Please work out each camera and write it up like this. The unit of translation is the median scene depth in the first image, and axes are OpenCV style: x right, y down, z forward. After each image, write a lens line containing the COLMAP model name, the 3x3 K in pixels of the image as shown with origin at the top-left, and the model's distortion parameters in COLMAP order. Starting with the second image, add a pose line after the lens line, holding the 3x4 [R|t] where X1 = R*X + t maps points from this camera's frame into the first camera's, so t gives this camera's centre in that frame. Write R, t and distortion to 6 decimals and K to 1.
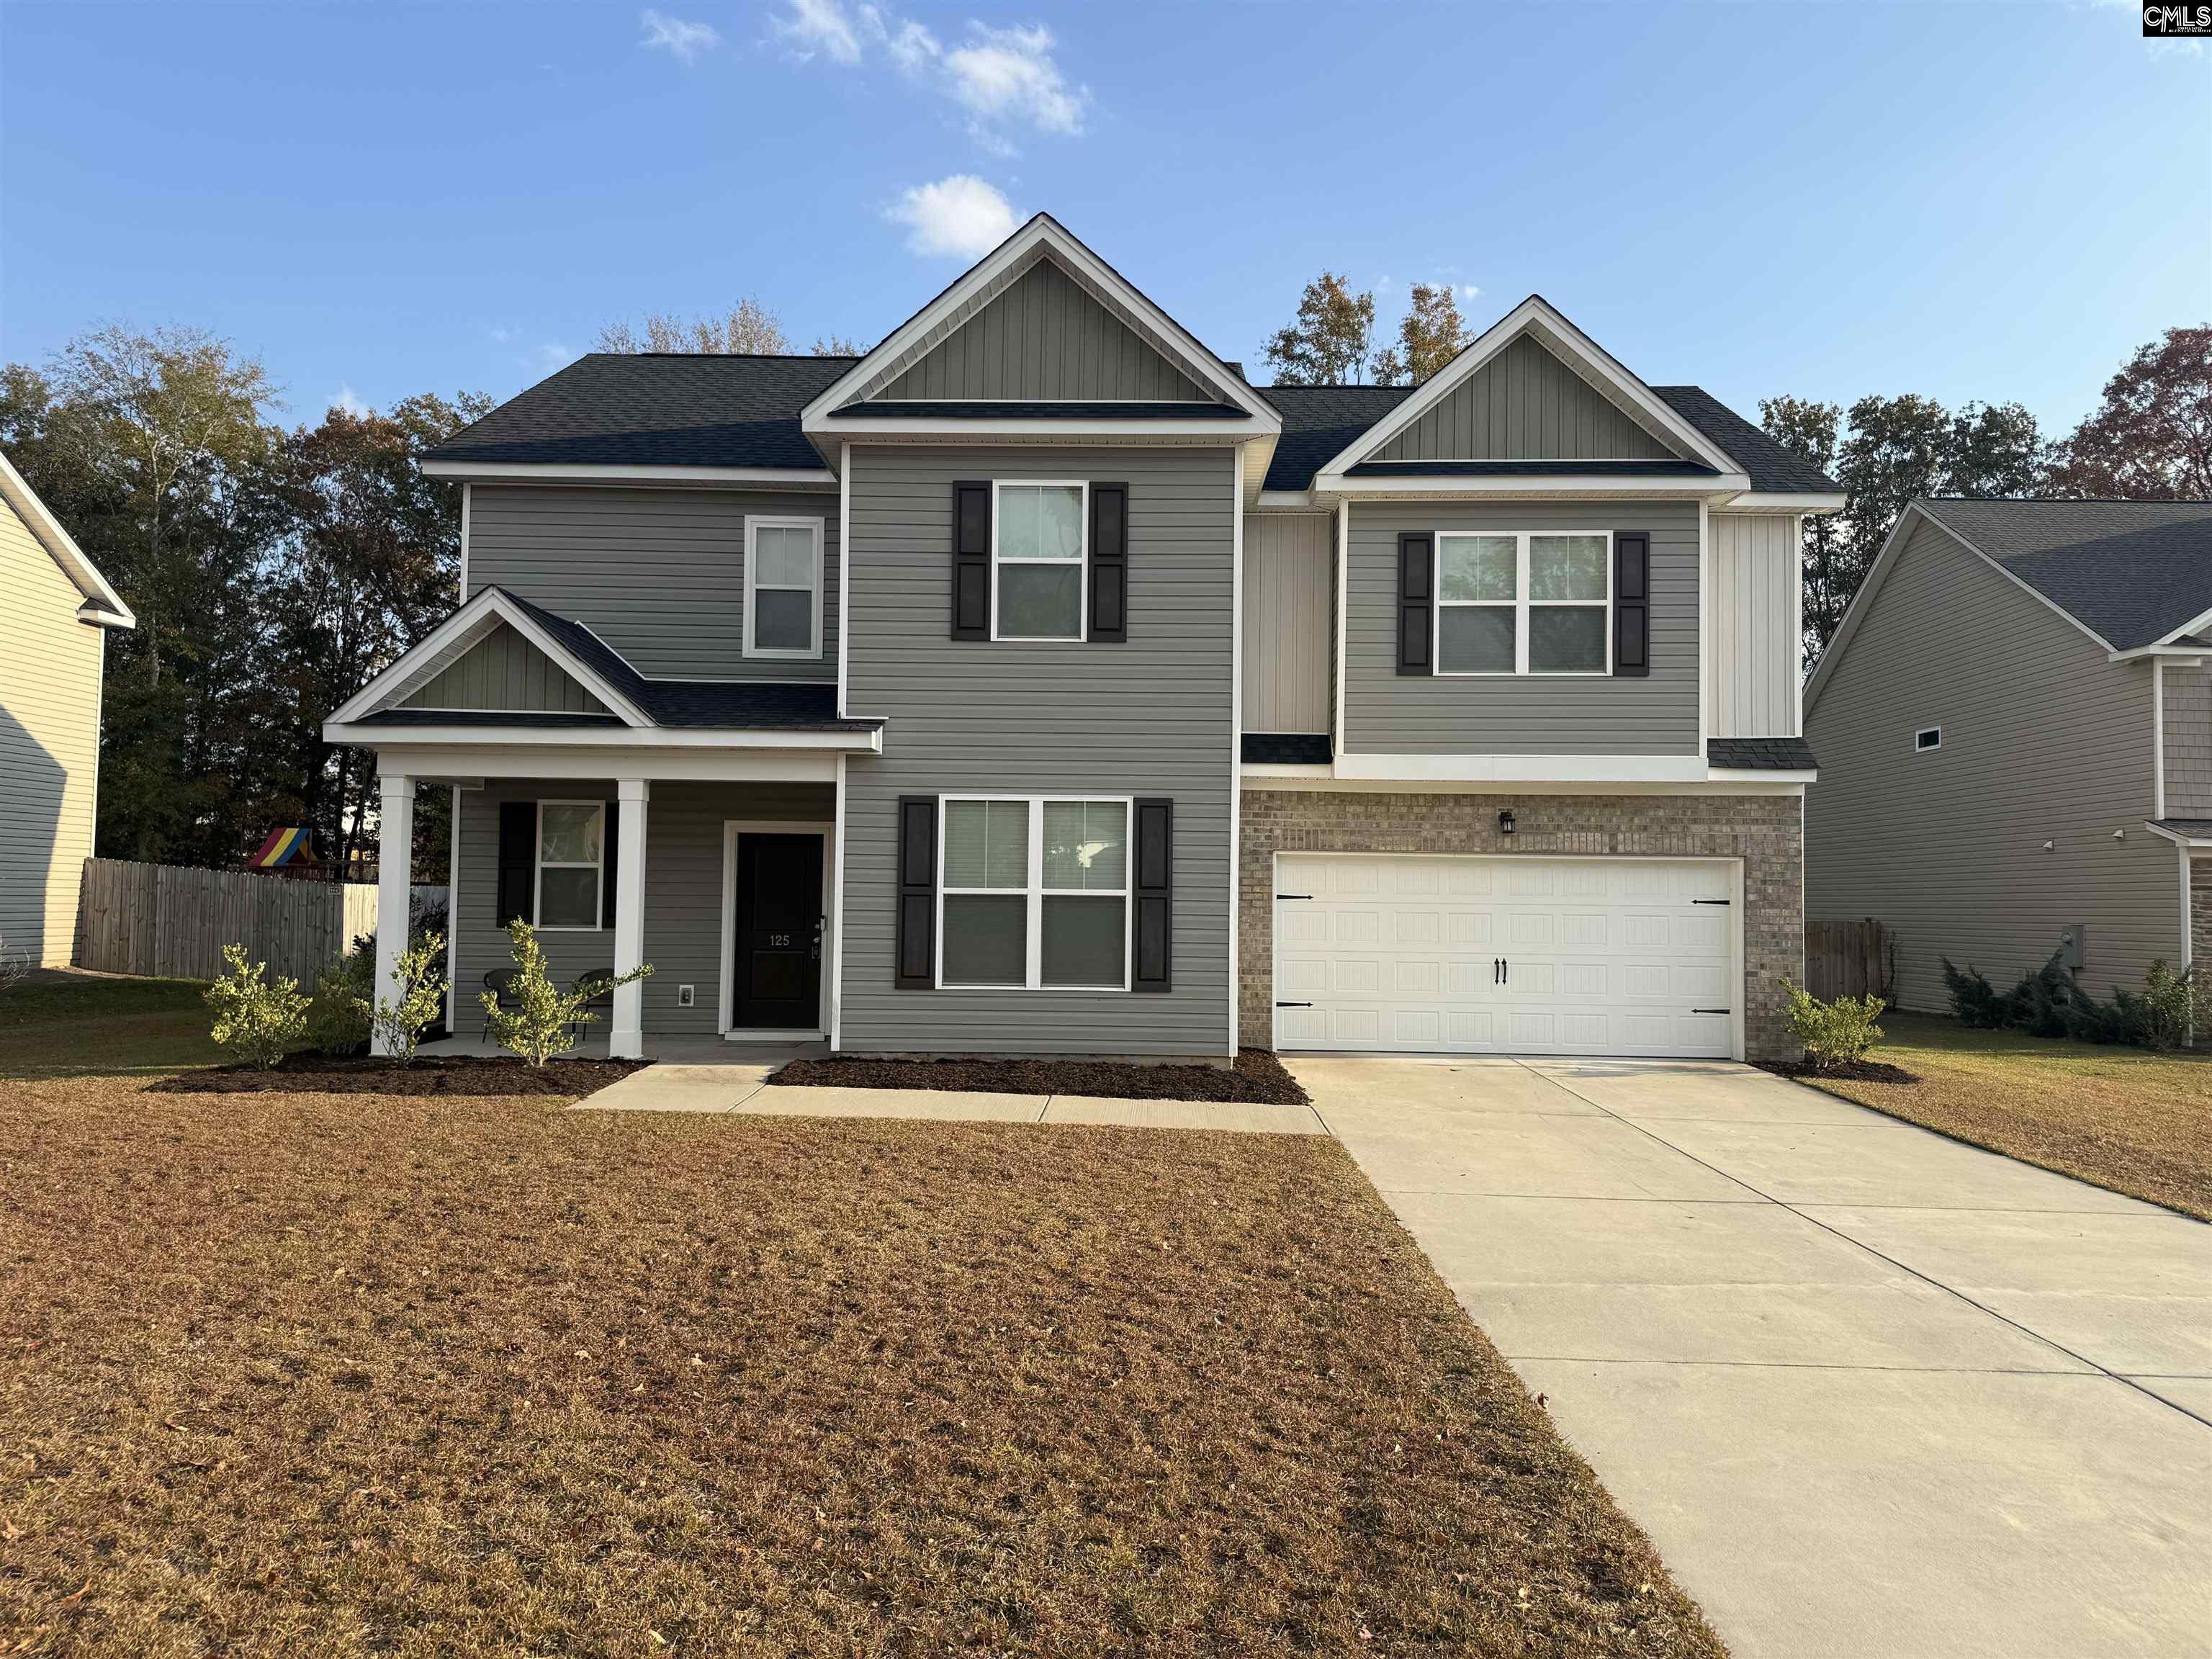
lens RADIAL K [[1545.8, 0, 1112.3], [0, 1545.8, 827.6], [0, 0, 1]] dist [0.033369, -0.030574]
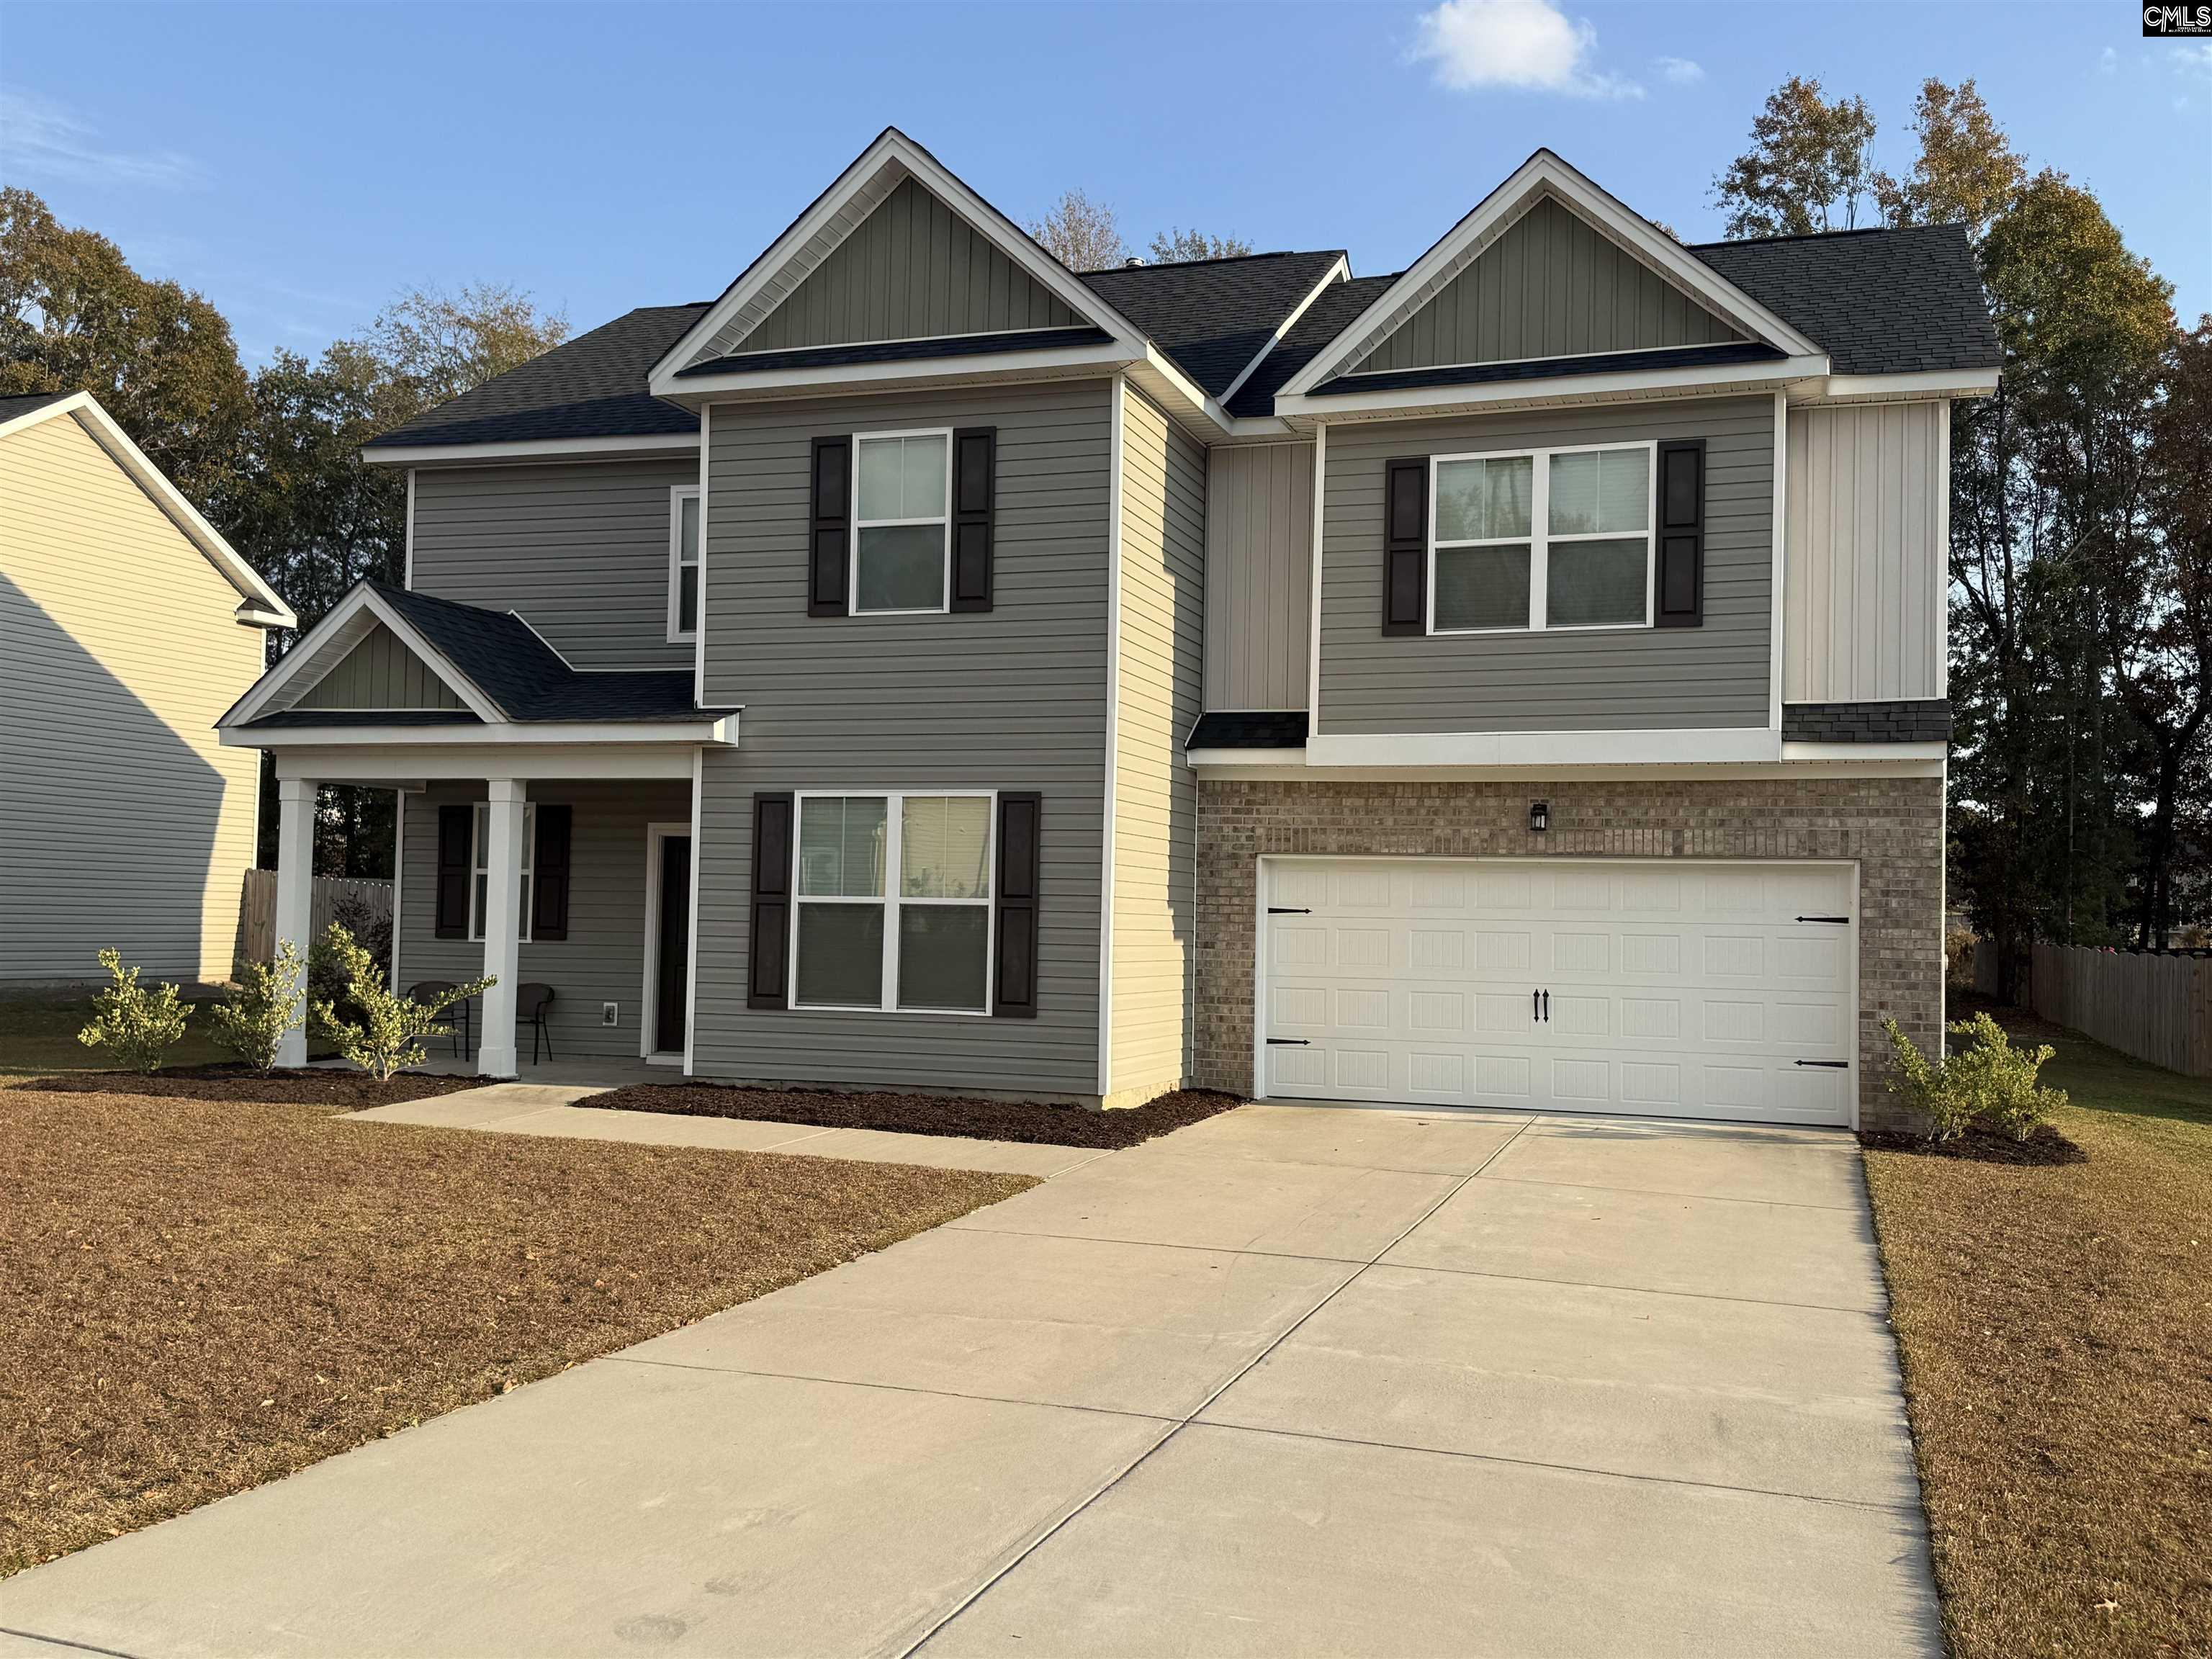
lens RADIAL K [[1999.9, 0, 1101.4], [0, 1999.9, 832.1], [0, 0, 1]] dist [0.047327, -0.054530]
pose [[0.954119, -0.006992, -0.299346, 0.358685], [0.006569, 0.999975, -0.002420, 0.005582], [0.299356, 0.000343, 0.954142, -0.042995]]
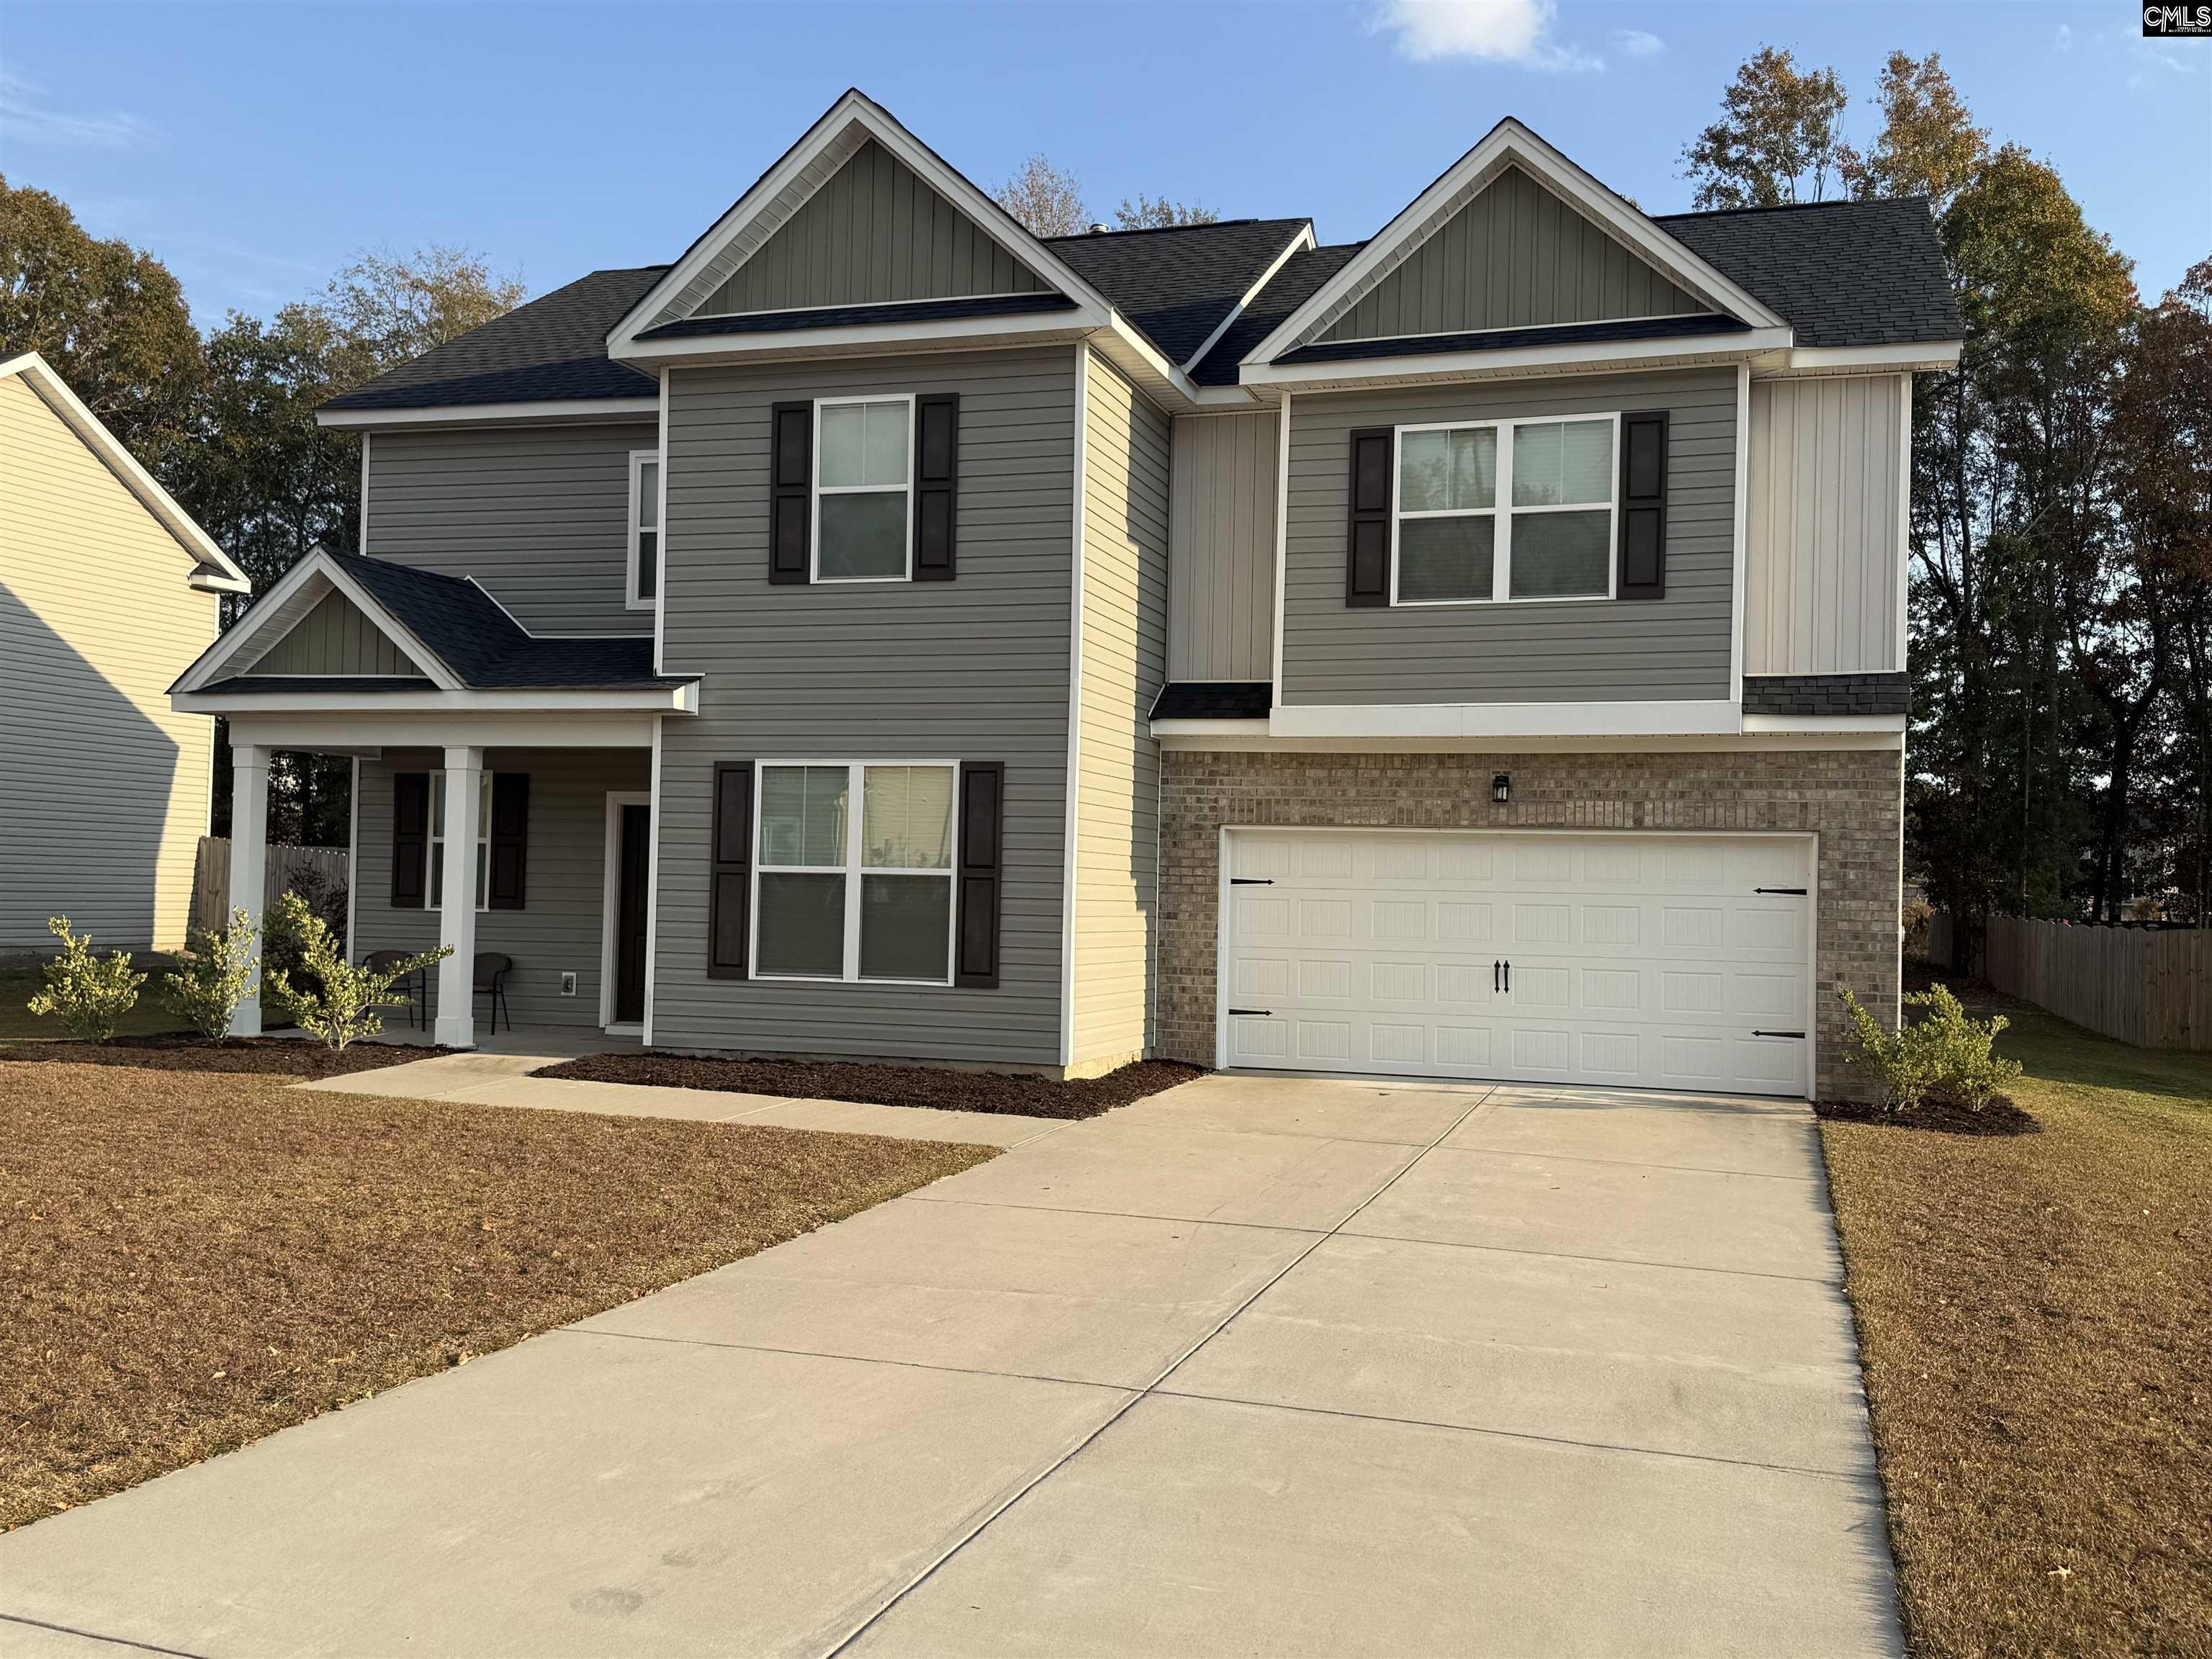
lens RADIAL K [[1999.9, 0, 1101.9], [0, 1999.9, 832.5], [0, 0, 1]] dist [0.047327, -0.054530]
pose [[0.959568, 0.000141, -0.281477, 0.358139], [0.003503, 0.999916, 0.012441, 0.005926], [0.281455, -0.012924, 0.959487, -0.040420]]
